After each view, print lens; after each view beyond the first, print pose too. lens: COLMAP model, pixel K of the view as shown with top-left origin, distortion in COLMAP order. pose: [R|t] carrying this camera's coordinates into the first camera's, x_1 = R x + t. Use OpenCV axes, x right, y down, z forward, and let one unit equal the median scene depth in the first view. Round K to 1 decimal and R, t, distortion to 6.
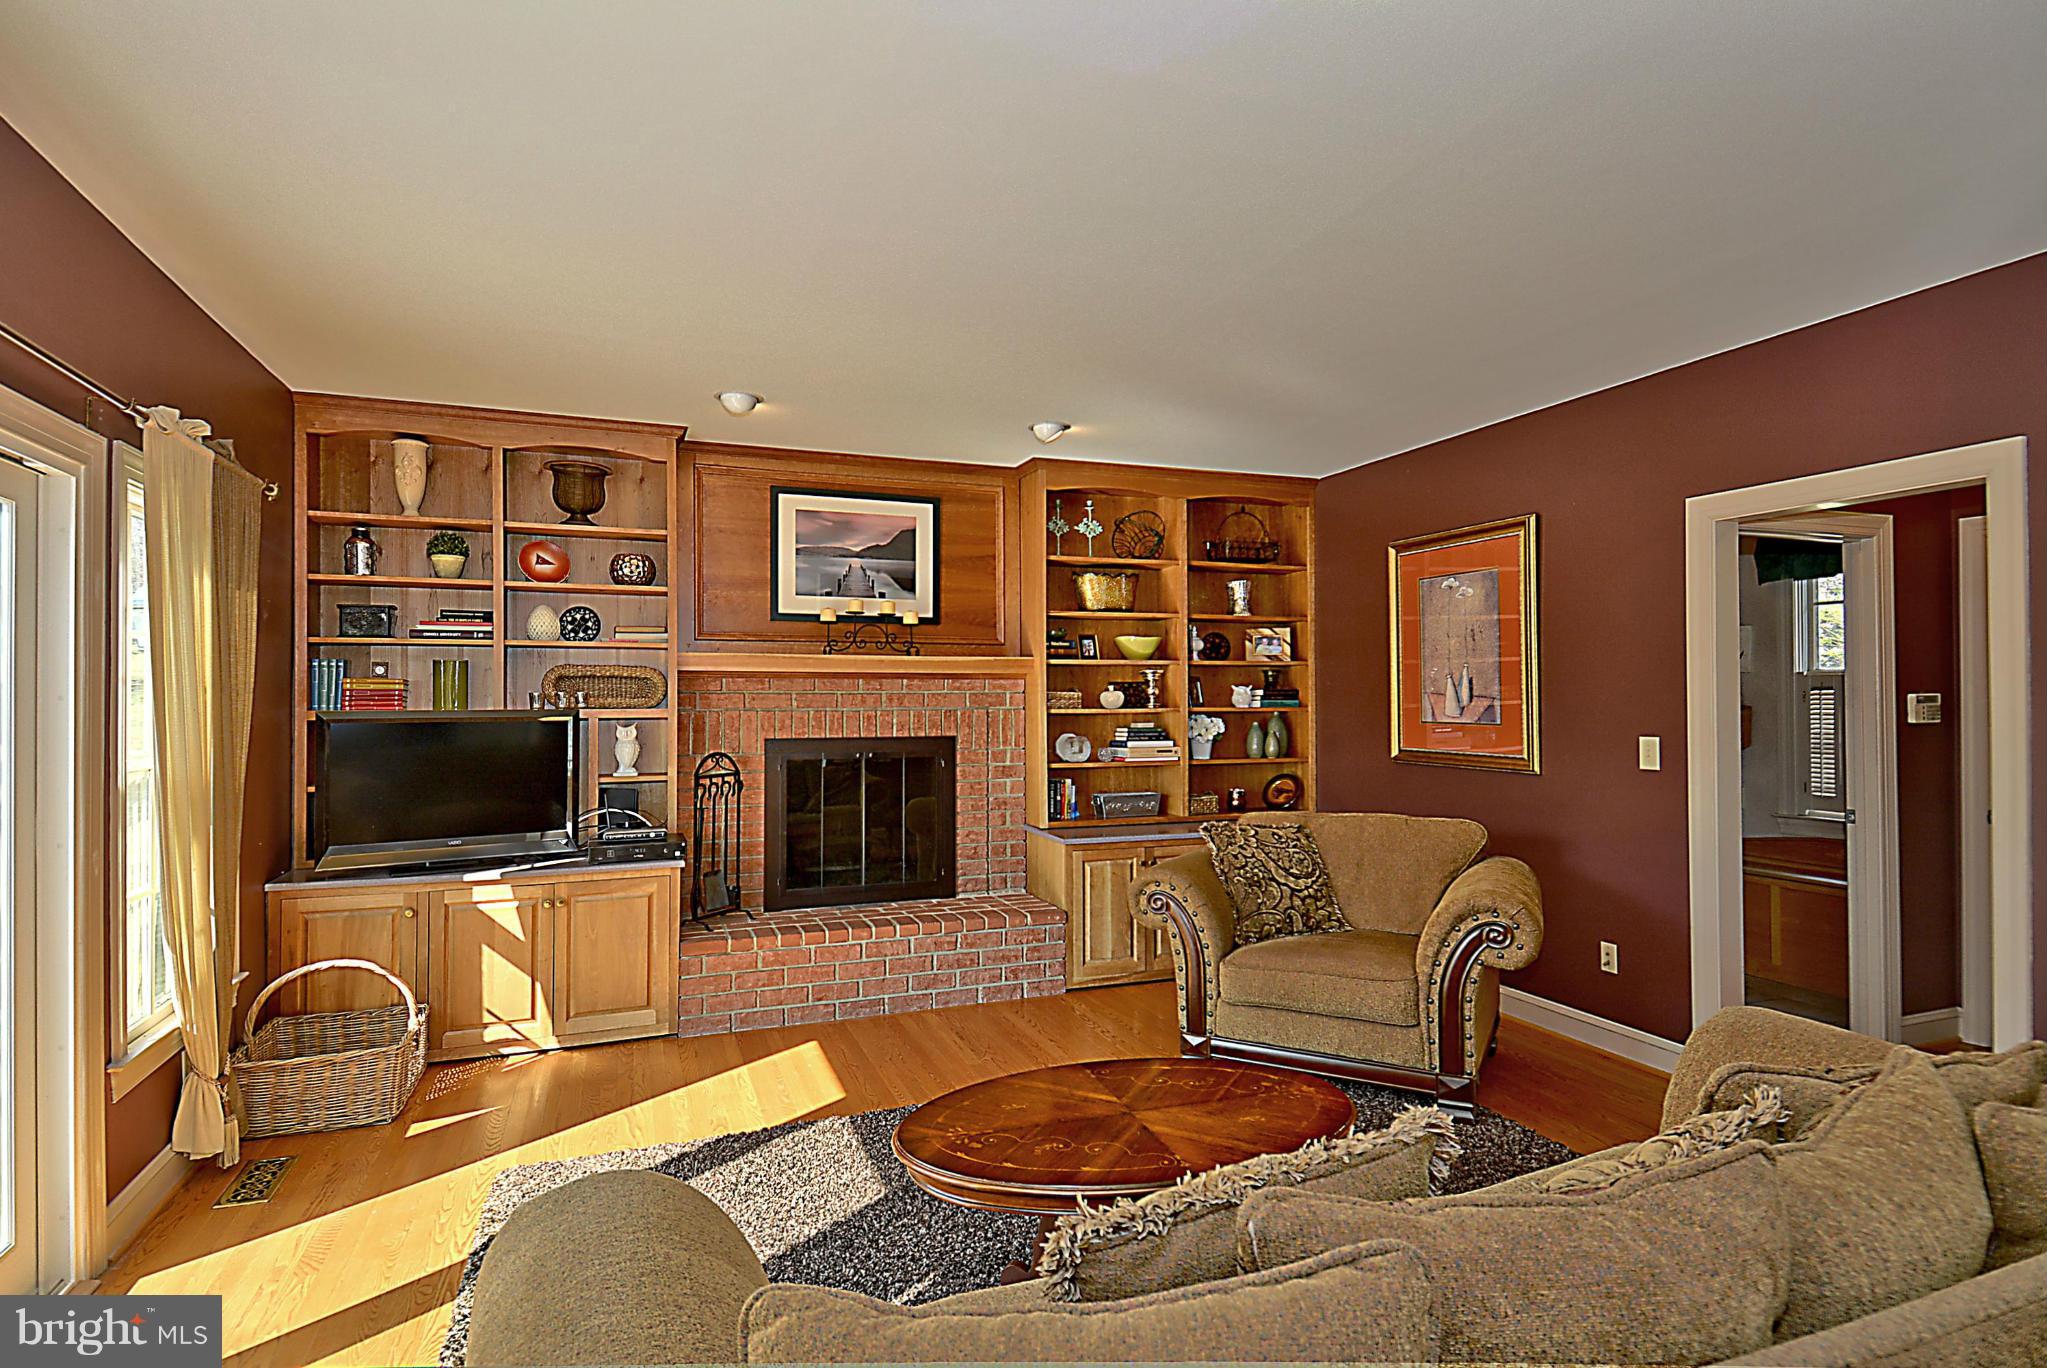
lens RADIAL K [[1072.0, 0, 1039.1], [0, 1072.0, 696.9], [0, 0, 1]] dist [0.003768, -0.003012]
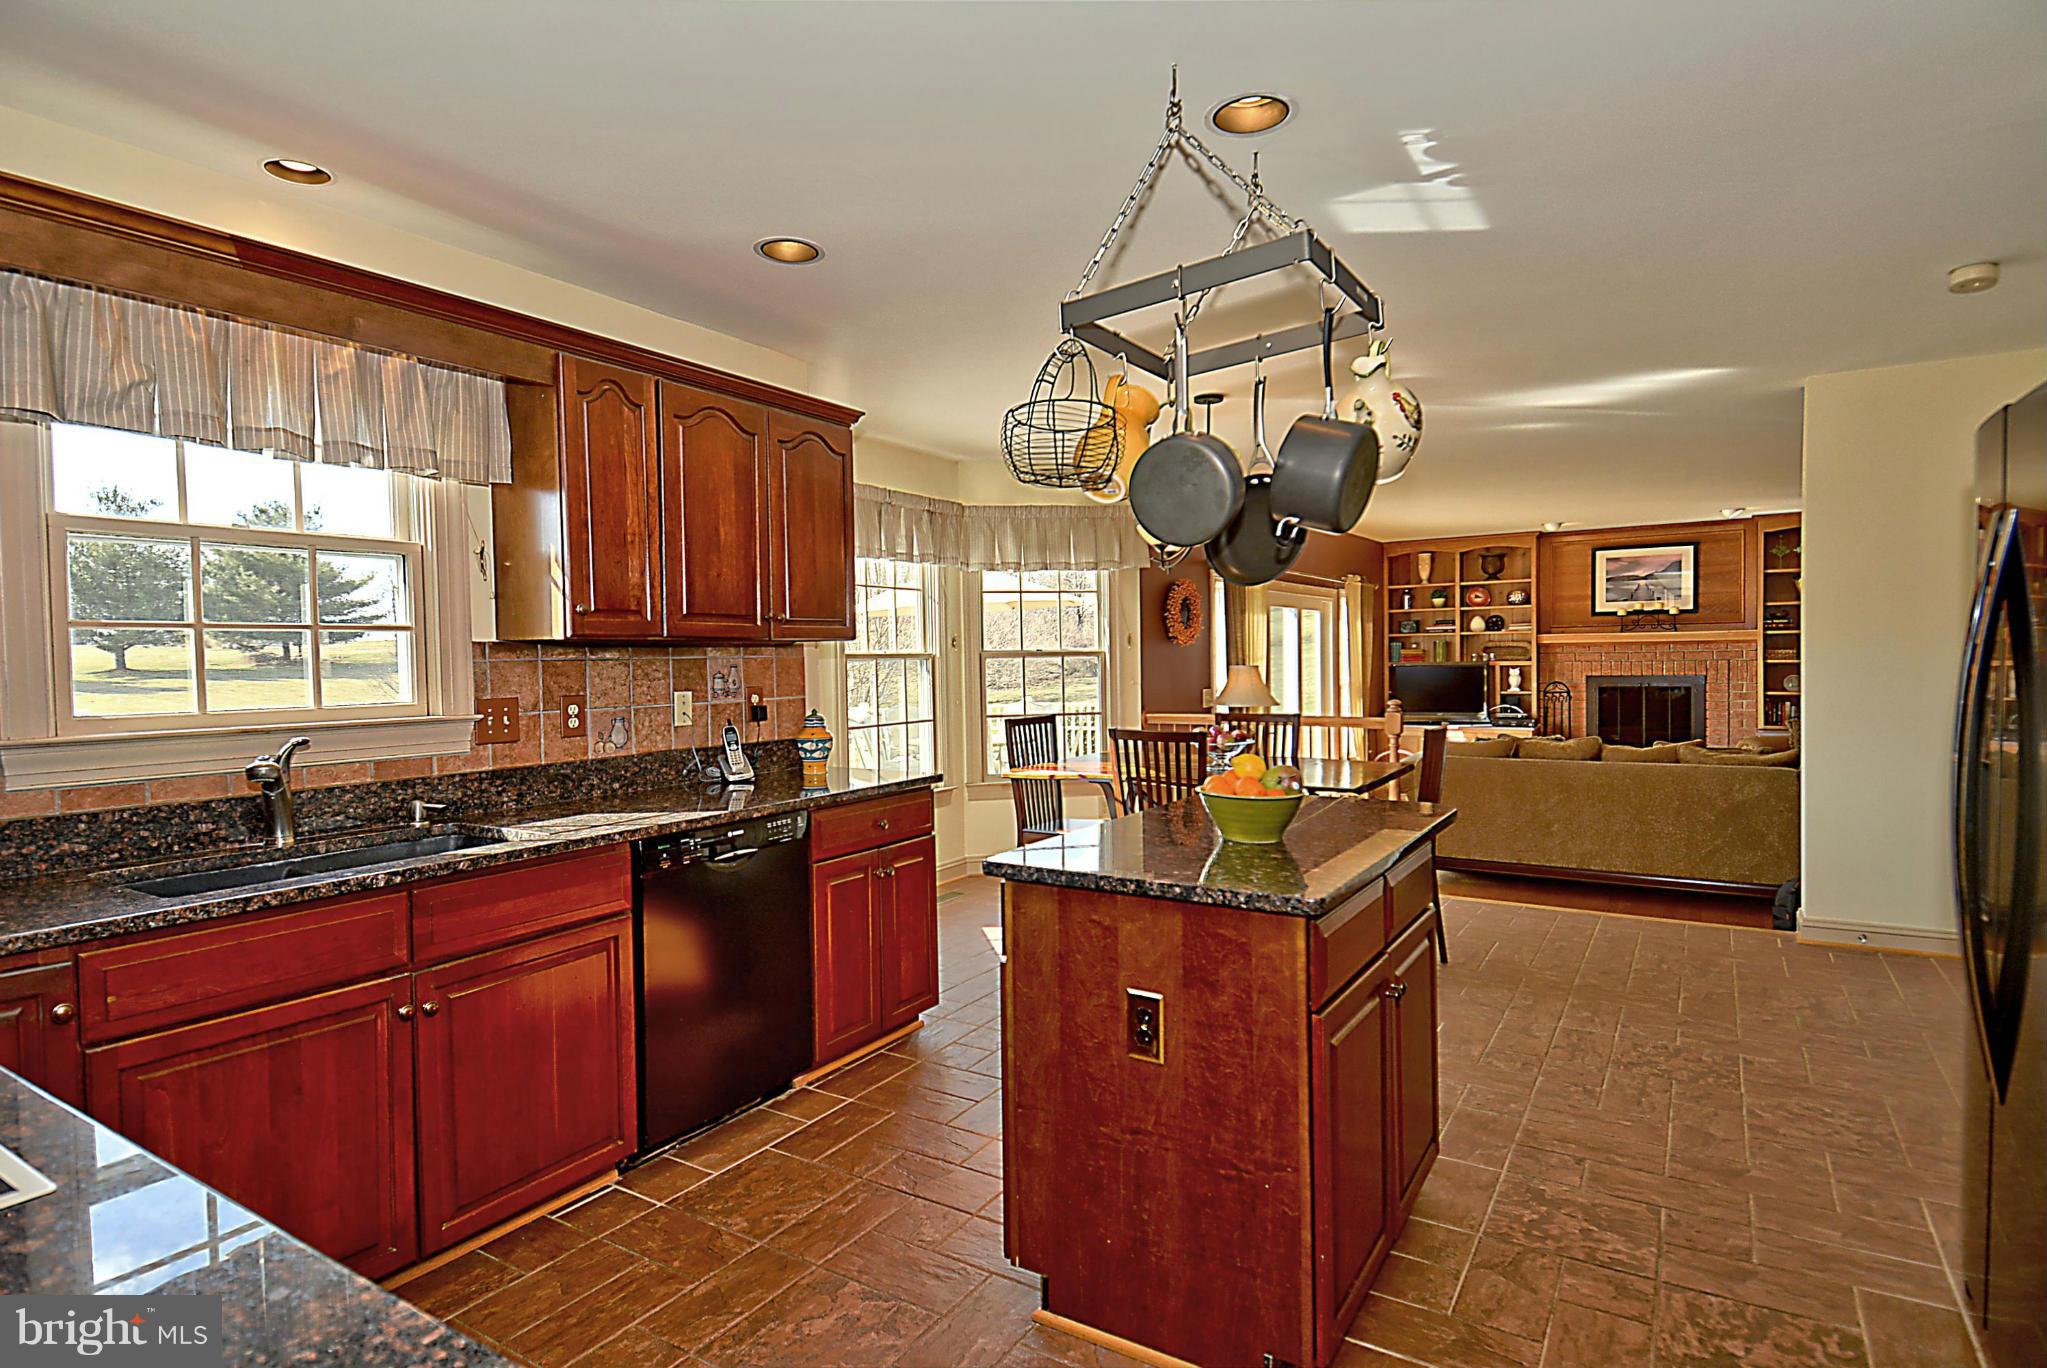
lens RADIAL K [[1072.0, 0, 1023.5], [0, 1072.0, 684.4], [0, 0, 1]] dist [0.003768, -0.003012]
pose [[0.588781, 0.014649, -0.808160, 0.808179], [0.018290, 0.999338, 0.031440, -0.028594], [0.808086, -0.033292, 0.588123, -1.122448]]
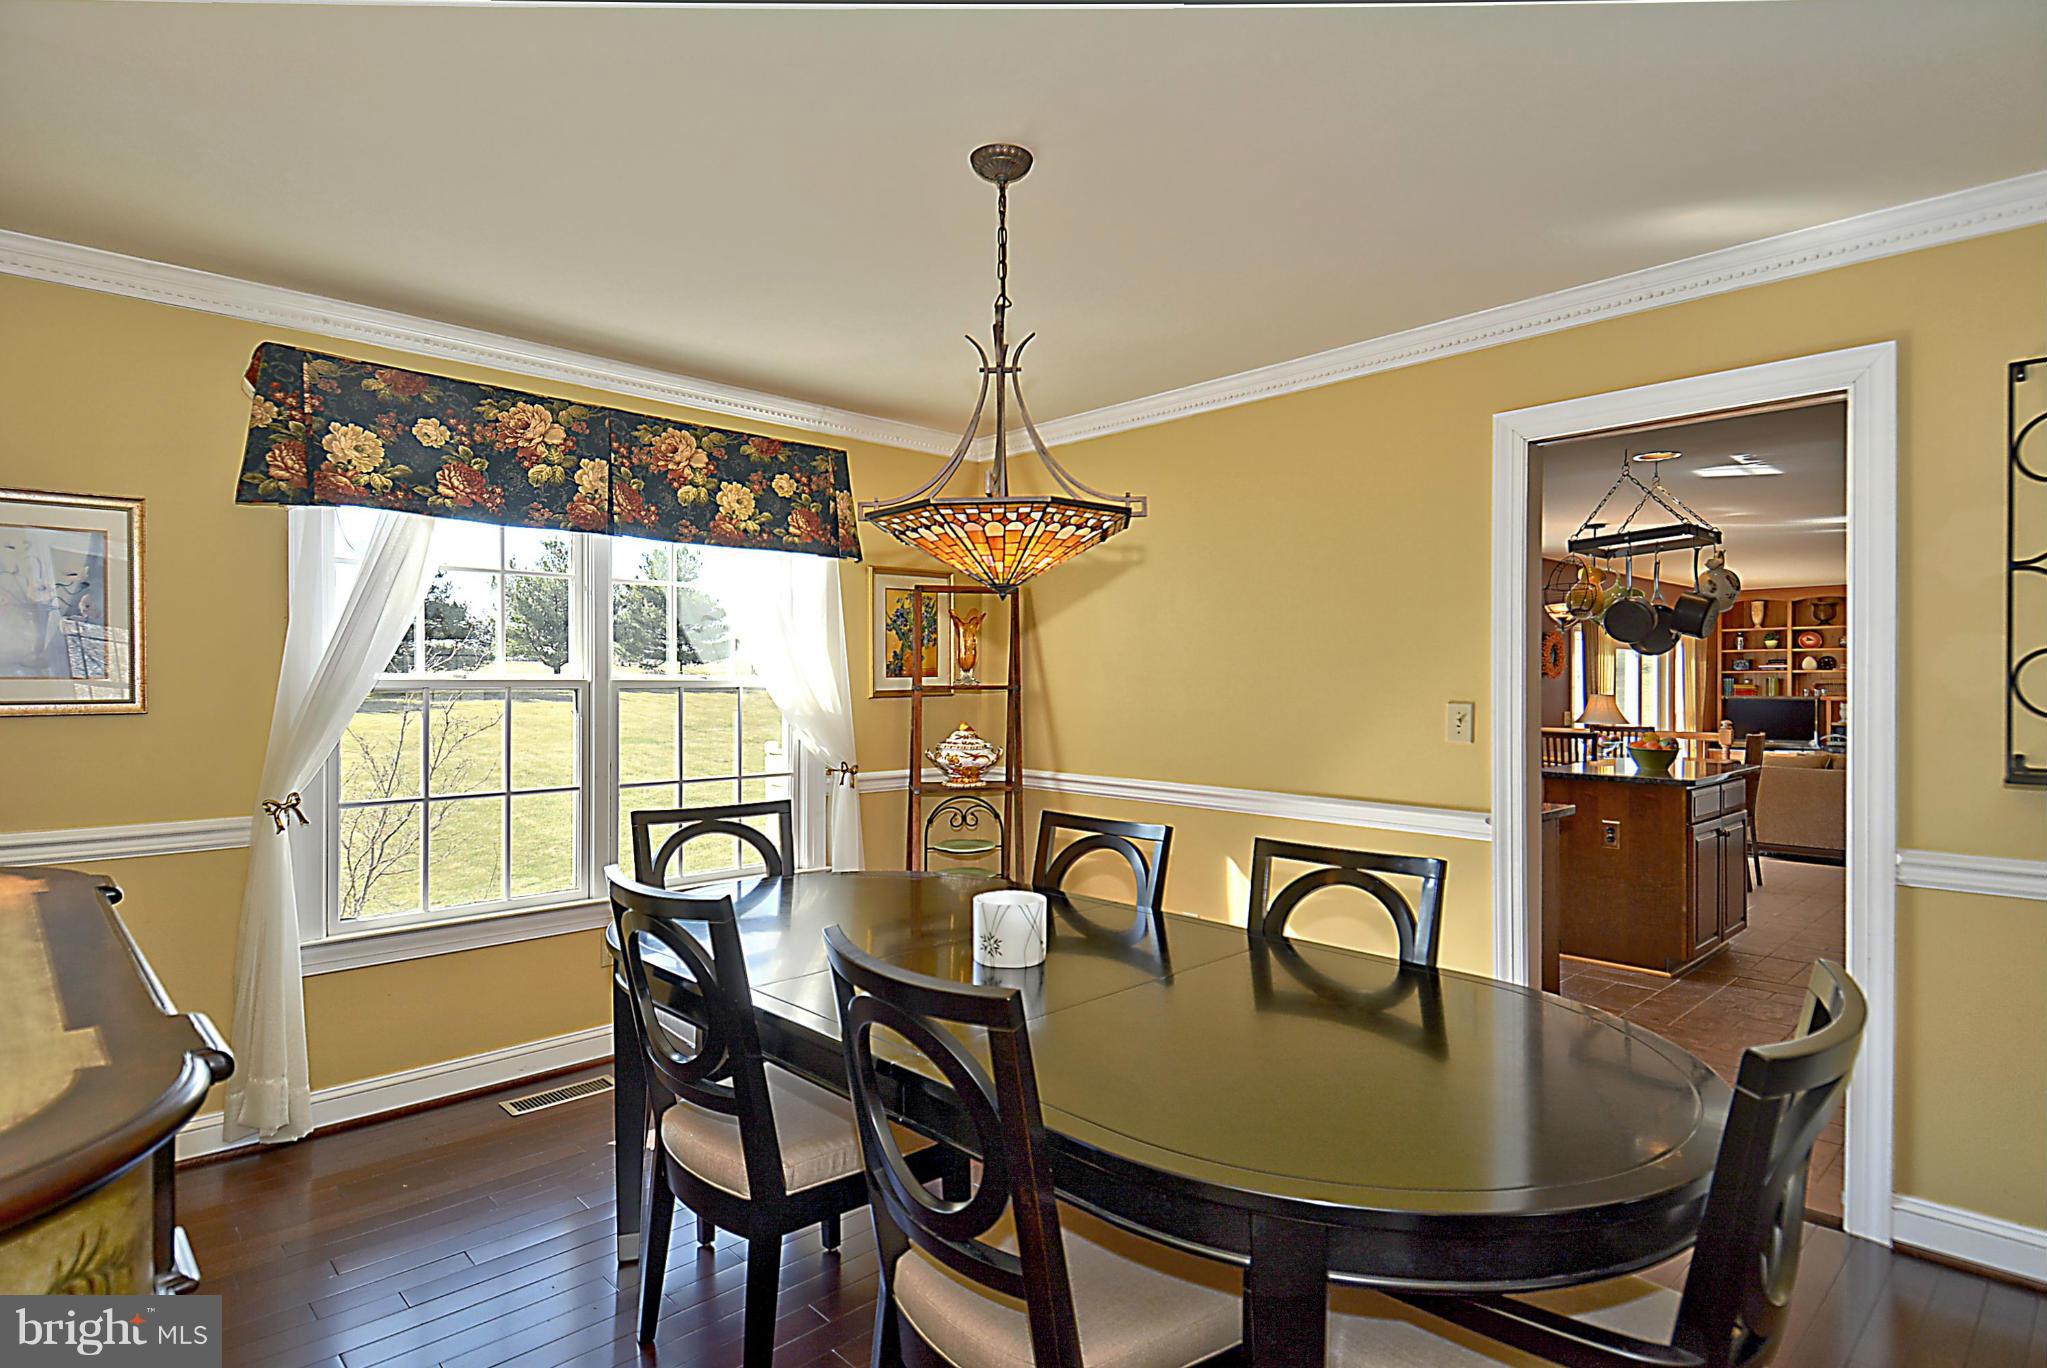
lens RADIAL K [[1072.0, 0, 1032.0], [0, 1072.0, 696.8], [0, 0, 1]] dist [0.003768, -0.003012]
pose [[0.377666, 0.015131, -0.925818, 1.228269], [0.002055, 0.999850, 0.017180, -0.034909], [0.925940, -0.008391, 0.377578, -1.723415]]
